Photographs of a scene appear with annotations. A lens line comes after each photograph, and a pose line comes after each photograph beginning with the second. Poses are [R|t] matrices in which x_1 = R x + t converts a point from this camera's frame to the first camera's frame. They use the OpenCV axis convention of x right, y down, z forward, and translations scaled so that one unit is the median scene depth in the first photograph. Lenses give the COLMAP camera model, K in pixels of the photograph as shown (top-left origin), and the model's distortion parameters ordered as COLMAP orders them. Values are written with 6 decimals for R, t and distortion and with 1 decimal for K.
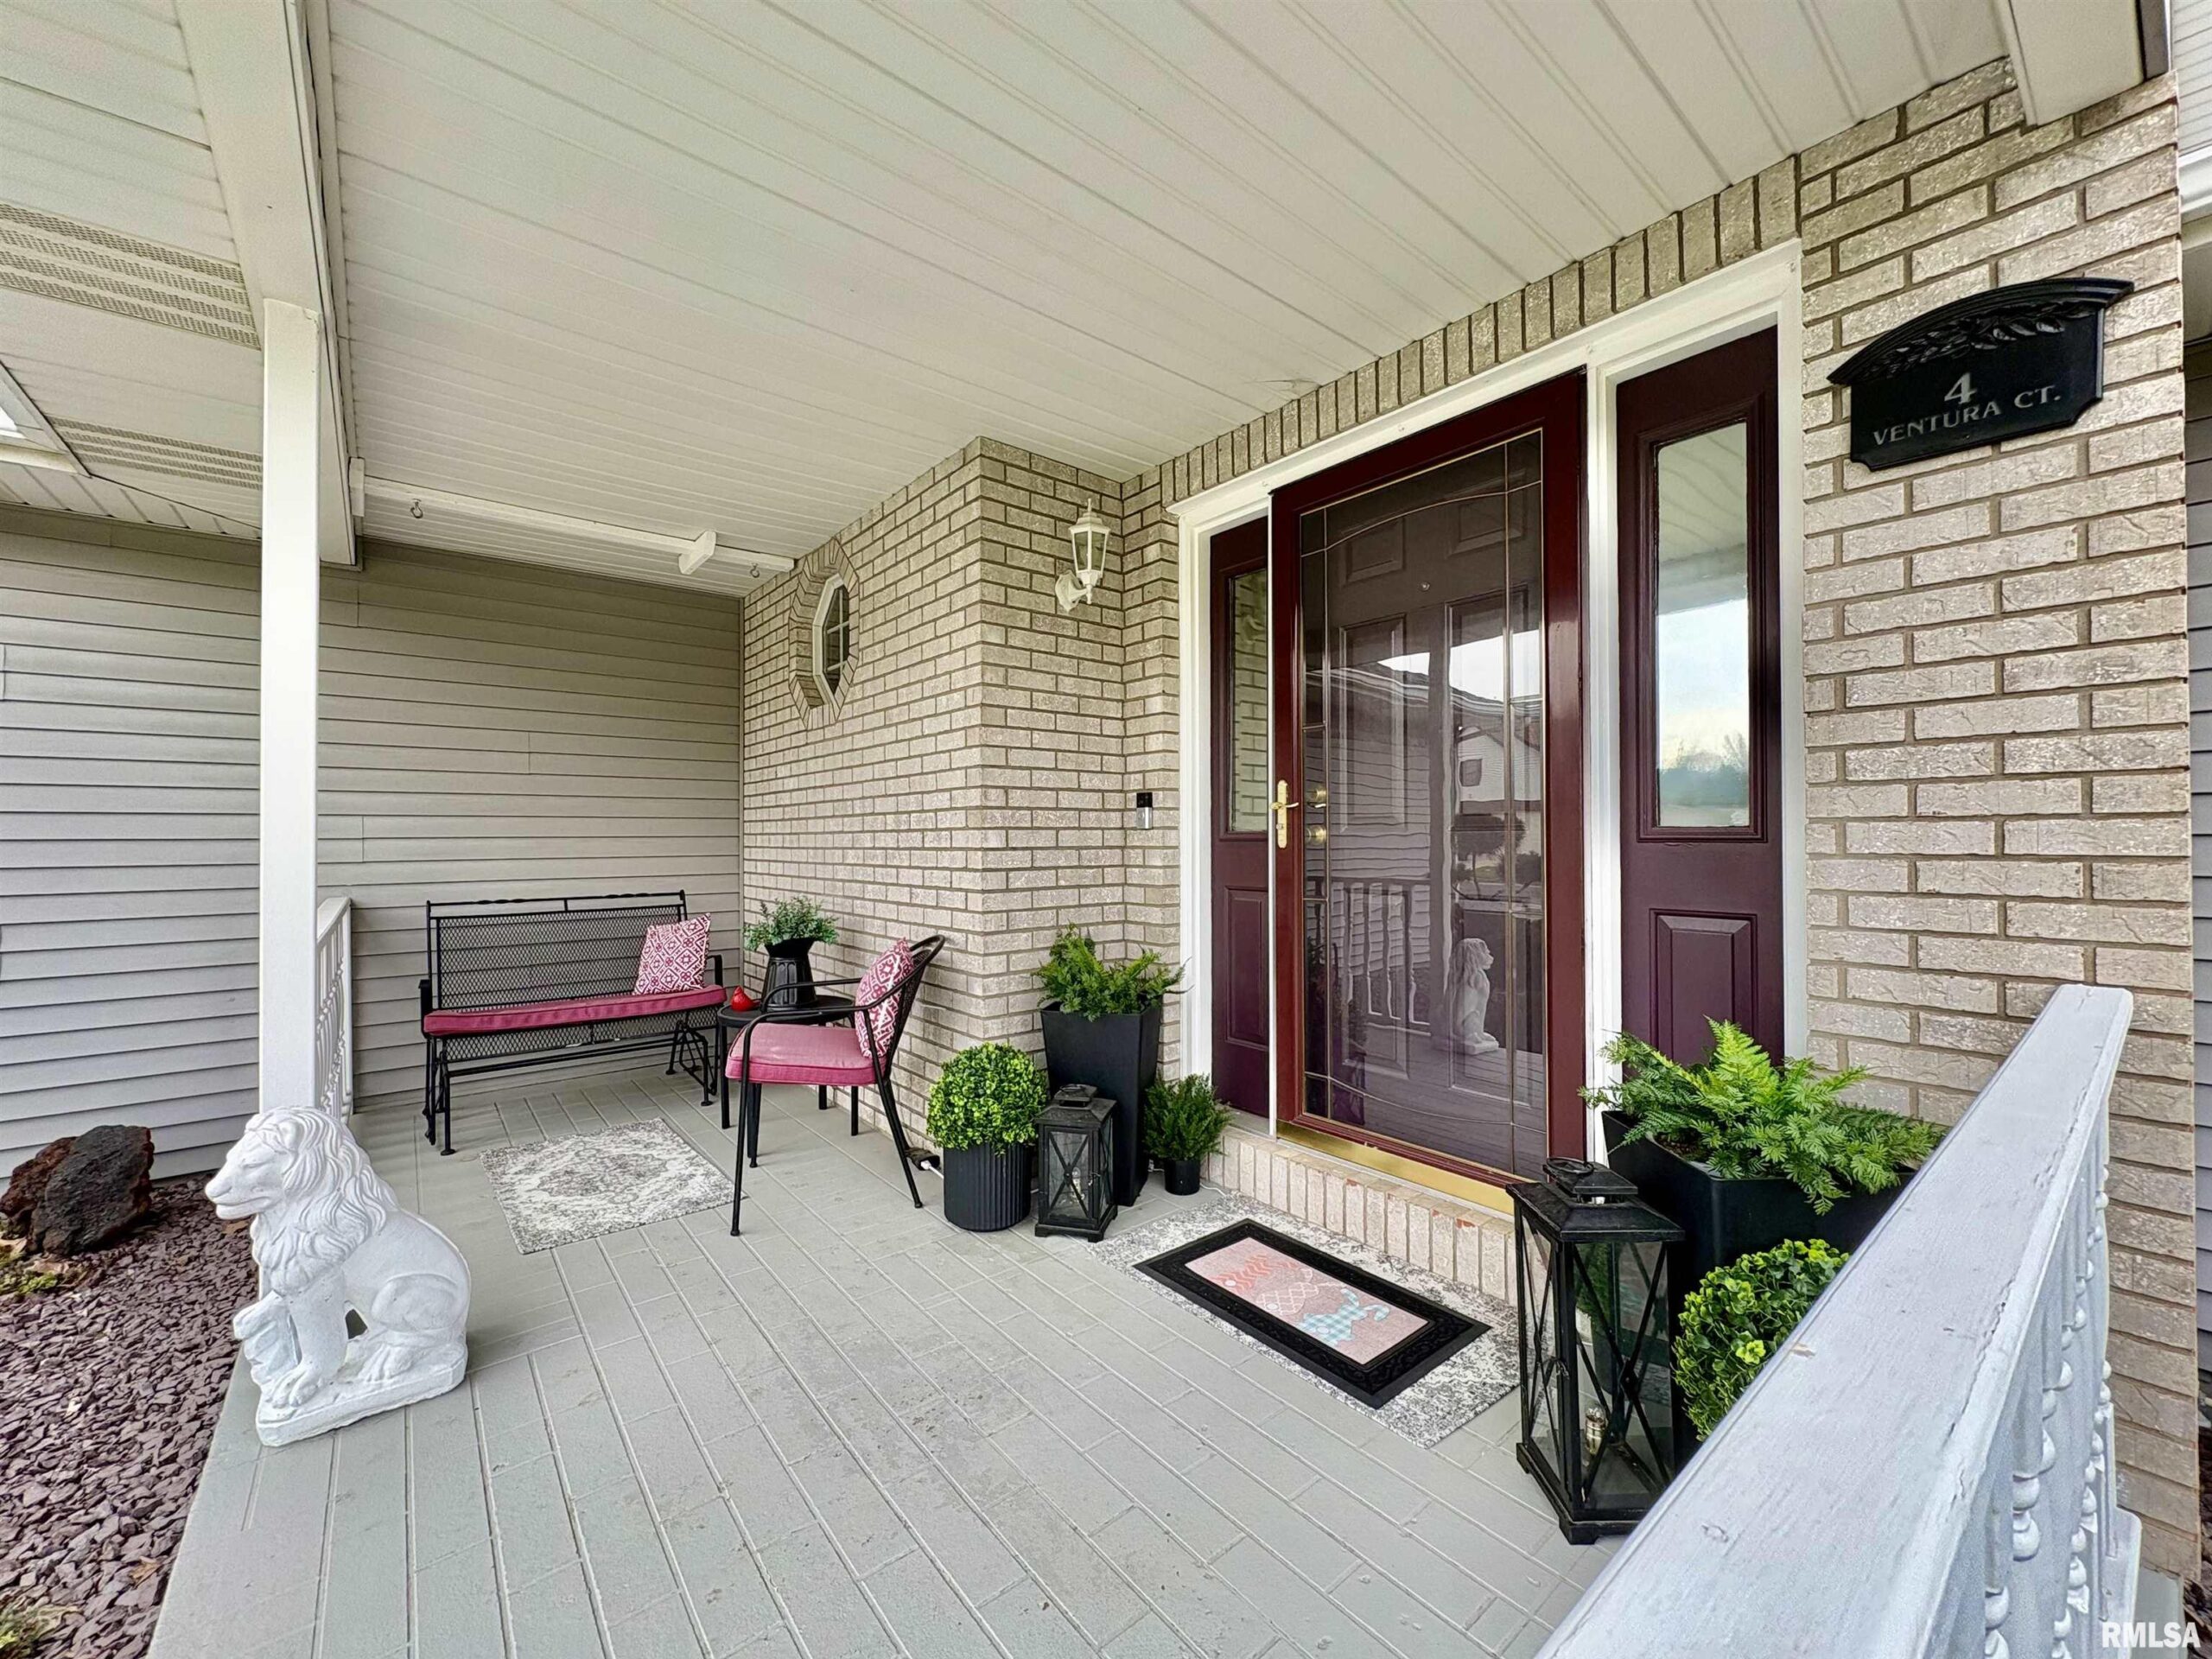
lens RADIAL K [[882.3, 0, 1102.4], [0, 882.3, 827.2], [0, 0, 1]] dist [0.000911, 0.000380]
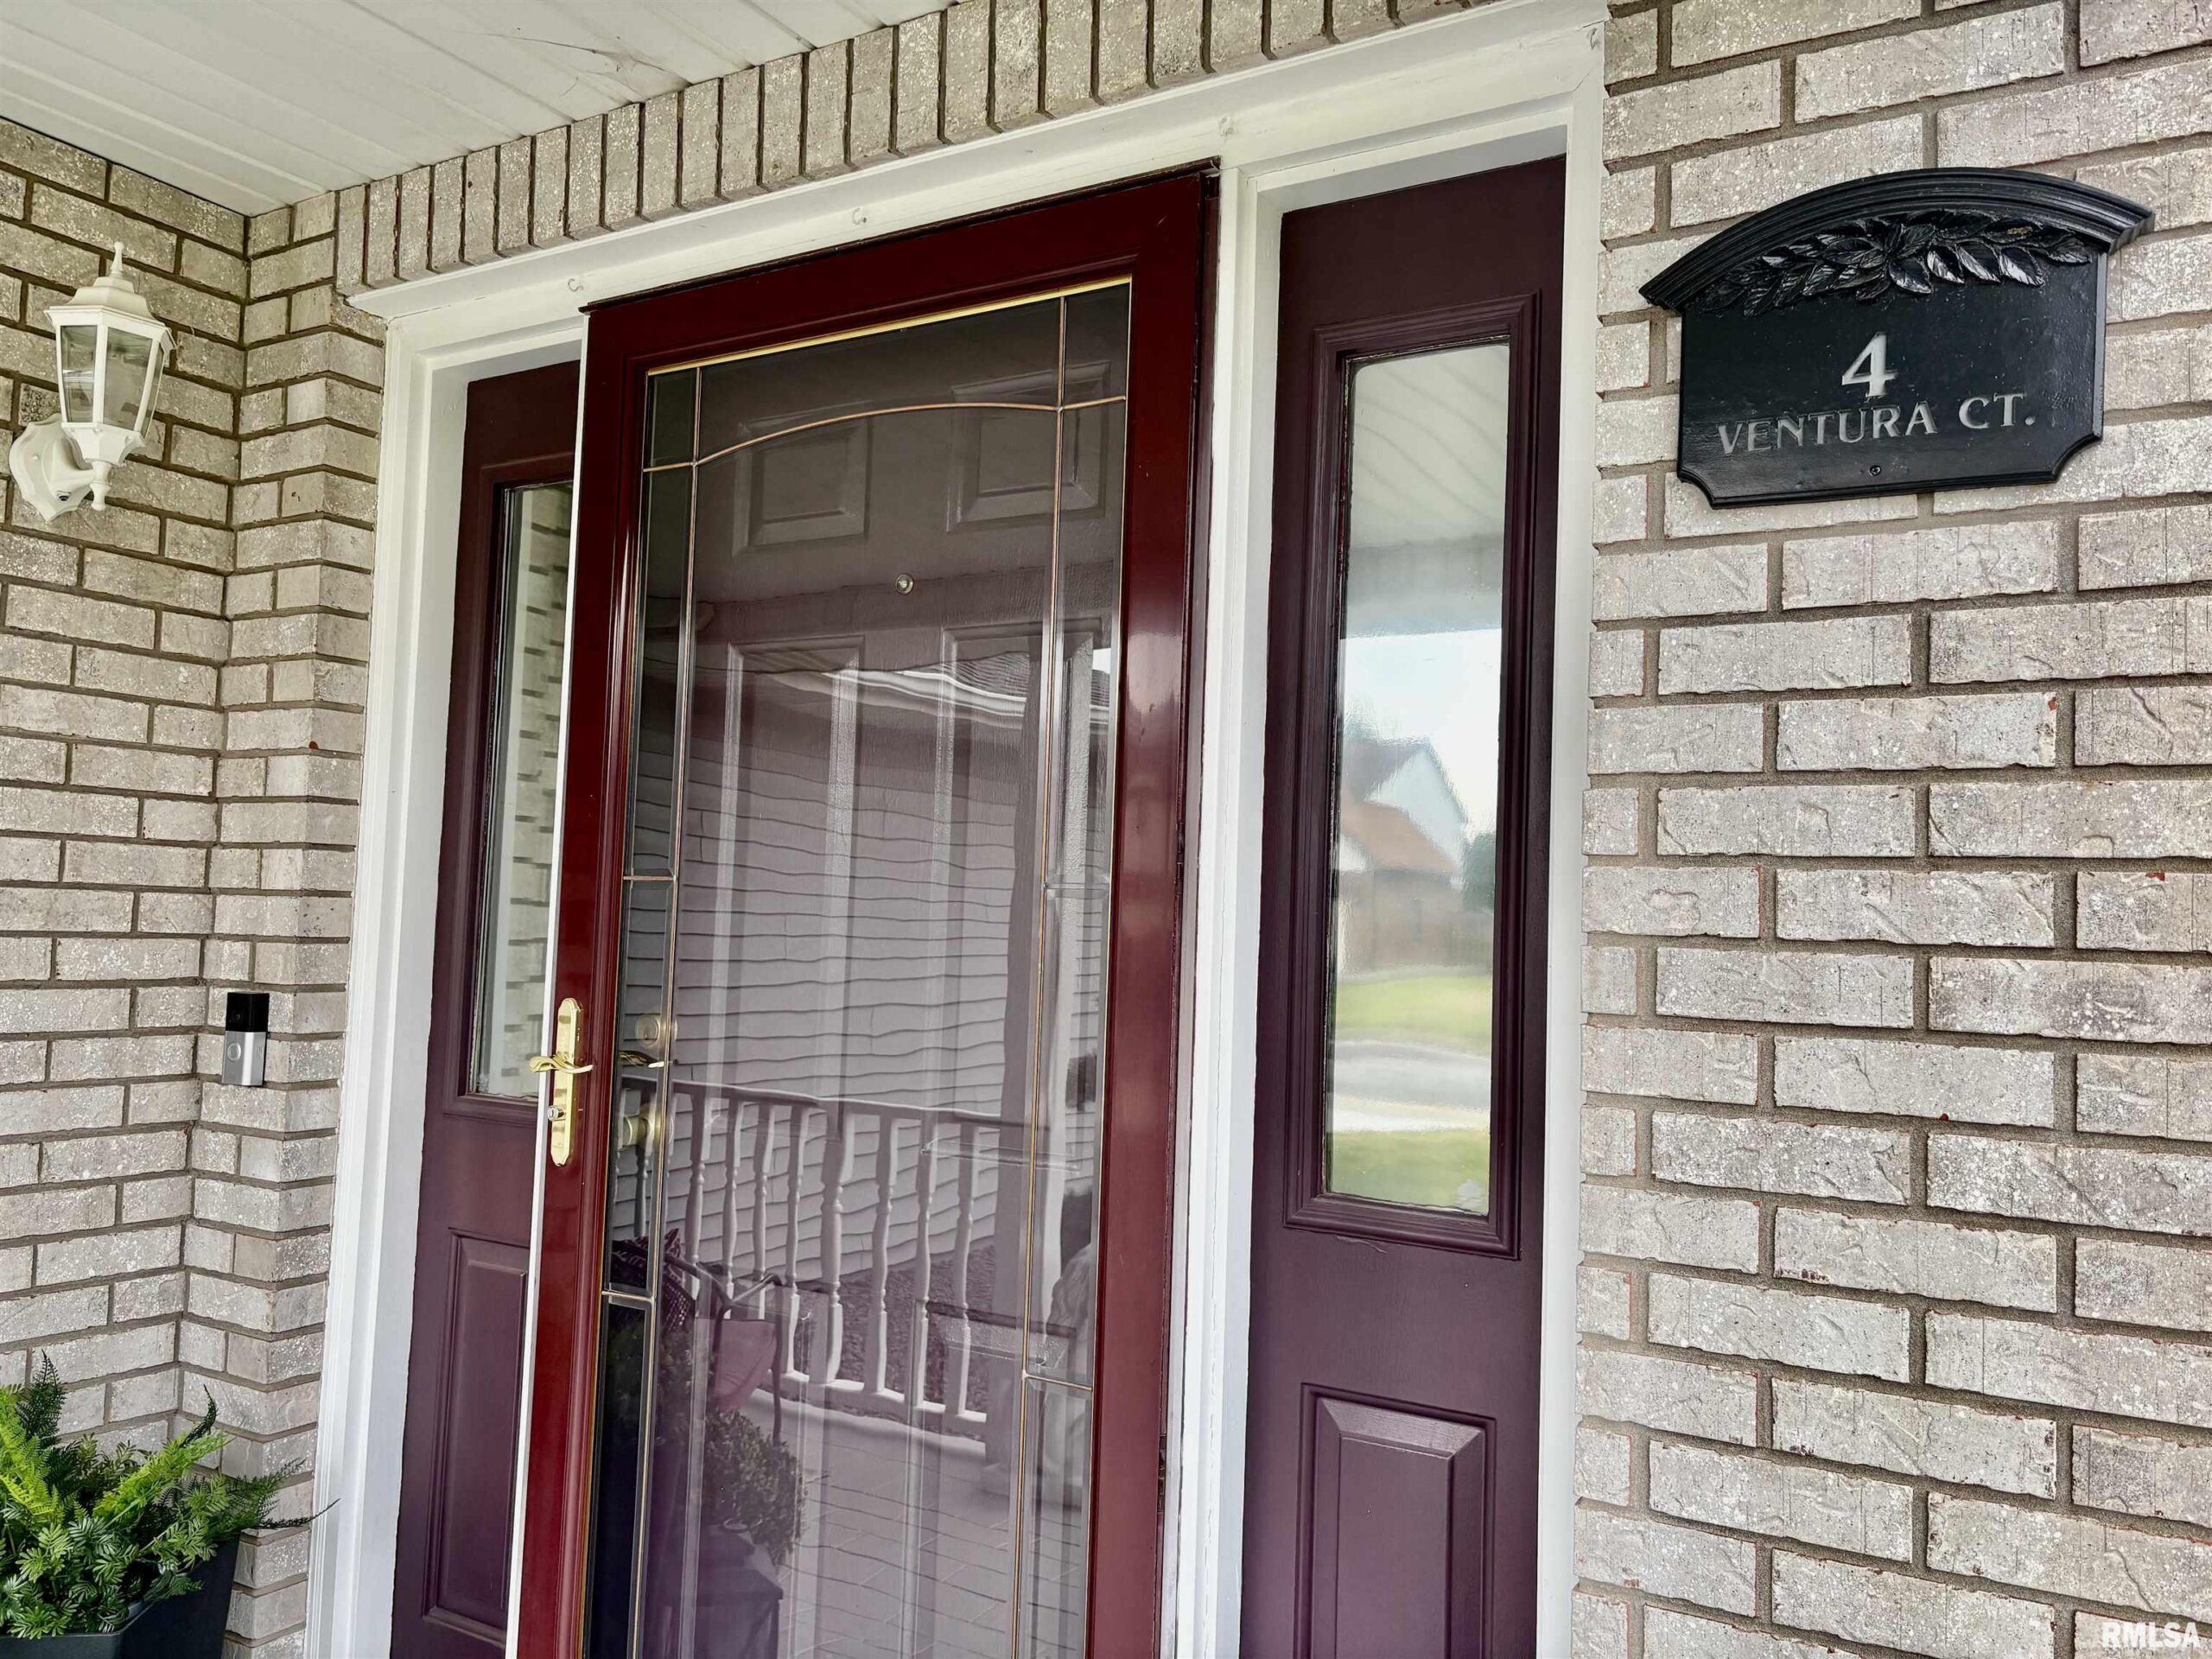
lens RADIAL K [[1687.8, 0, 1106.0], [0, 1687.8, 829.5], [0, 0, 1]] dist [0.070025, -0.077379]
pose [[0.937987, 0.055733, 0.342162, 0.267273], [-0.041542, 0.997951, -0.048671, -0.171092], [-0.344173, 0.031438, 0.938380, 0.268371]]
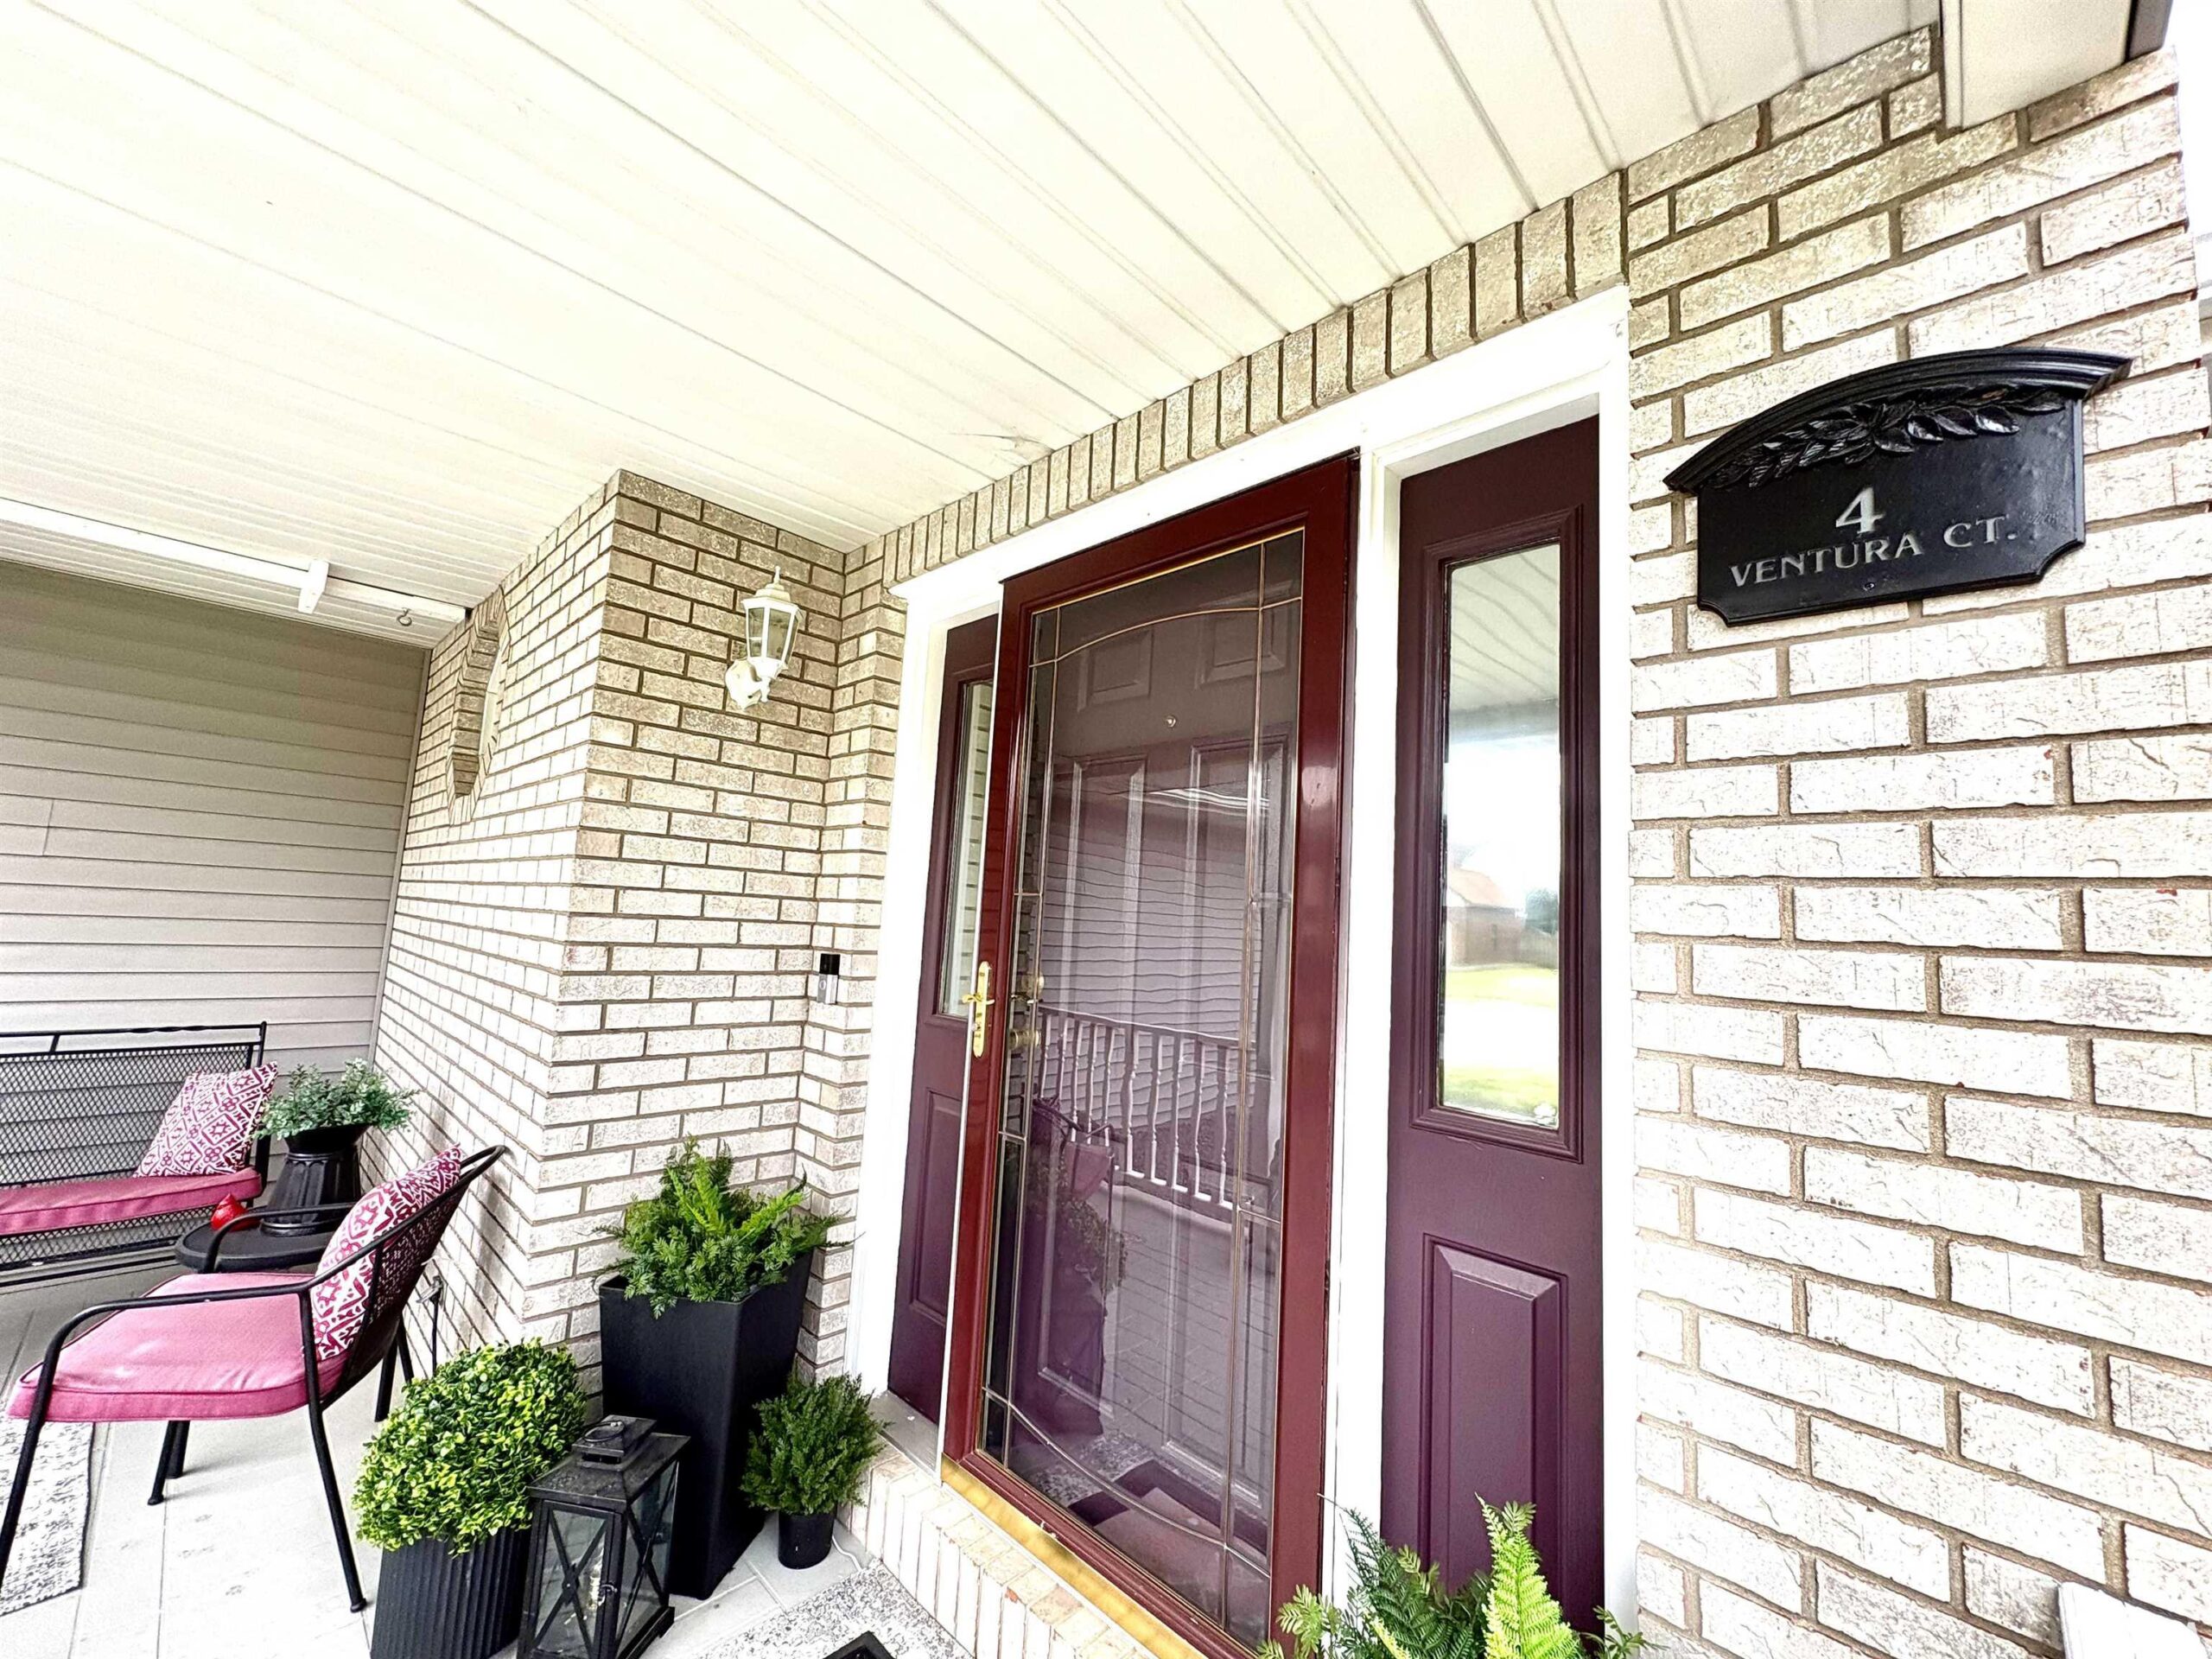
lens RADIAL K [[885.1, 0, 1099.3], [0, 885.1, 828.1], [0, 0, 1]] dist [0.000168, 0.000697]
pose [[0.991449, 0.071197, 0.109364, 0.345162], [-0.060538, 0.993357, -0.097866, -0.160436], [-0.115605, 0.090408, 0.989172, 0.414136]]
